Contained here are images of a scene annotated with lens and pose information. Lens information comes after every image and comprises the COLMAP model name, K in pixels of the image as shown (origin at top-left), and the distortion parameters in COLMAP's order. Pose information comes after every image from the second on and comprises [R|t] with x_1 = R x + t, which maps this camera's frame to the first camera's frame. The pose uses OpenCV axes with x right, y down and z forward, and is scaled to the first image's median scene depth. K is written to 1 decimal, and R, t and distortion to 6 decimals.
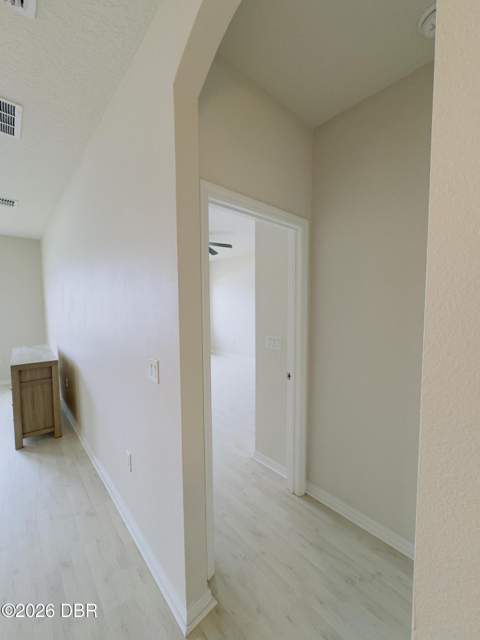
lens RADIAL K [[255.9, 0, 242.1], [0, 255.9, 320.6], [0, 0, 1]] dist [0.000887, -0.000118]
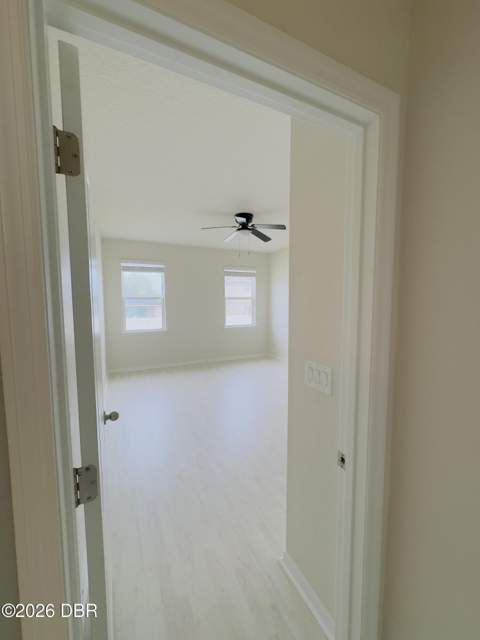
lens RADIAL K [[255.9, 0, 242.1], [0, 255.9, 320.6], [0, 0, 1]] dist [0.000887, -0.000118]
pose [[0.961144, 0.021210, -0.275232, 0.116678], [-0.016006, 0.999648, 0.021141, -0.039707], [0.275583, -0.015914, 0.961145, 0.449123]]
